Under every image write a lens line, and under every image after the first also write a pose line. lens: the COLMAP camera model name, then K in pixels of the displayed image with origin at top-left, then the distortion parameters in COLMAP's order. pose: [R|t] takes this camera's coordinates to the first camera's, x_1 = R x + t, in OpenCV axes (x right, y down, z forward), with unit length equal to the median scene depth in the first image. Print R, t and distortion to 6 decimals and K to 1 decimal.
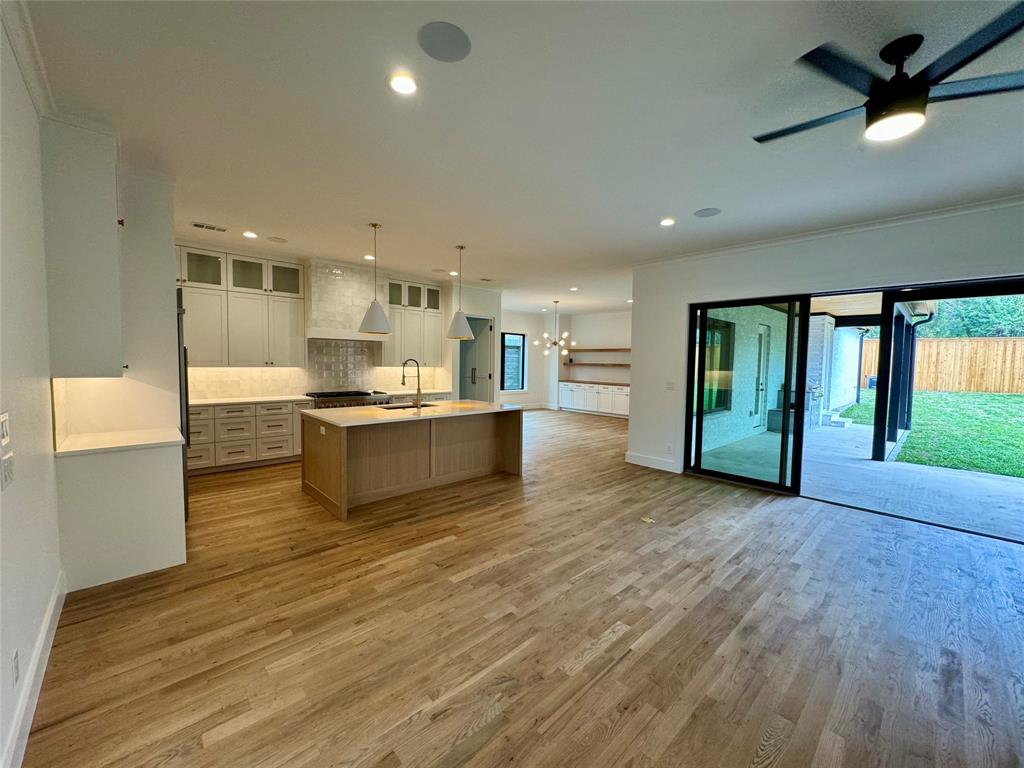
lens RADIAL K [[410.0, 0, 511.5], [0, 410.0, 383.7], [0, 0, 1]] dist [-0.002893, 0.000188]
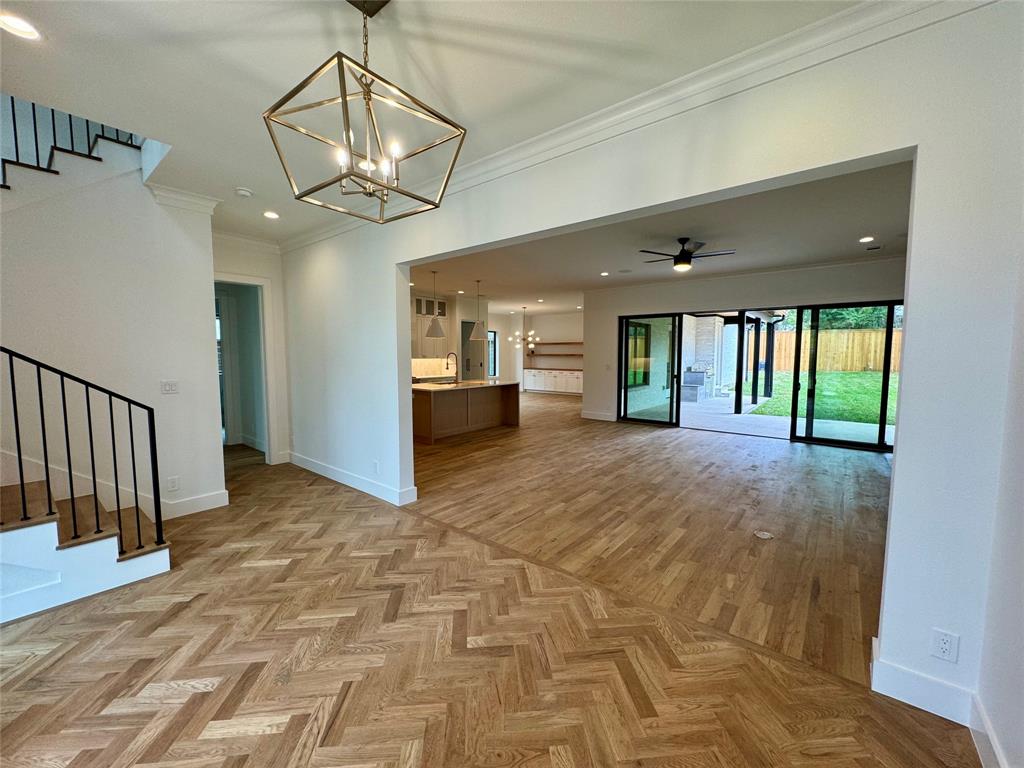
lens RADIAL K [[410.0, 0, 510.2], [0, 410.0, 380.7], [0, 0, 1]] dist [-0.002893, 0.000188]
pose [[0.991053, -0.024194, 0.131258, -0.193098], [0.022456, 0.999640, 0.014708, 0.024521], [-0.131566, -0.011629, 0.991239, -0.511502]]
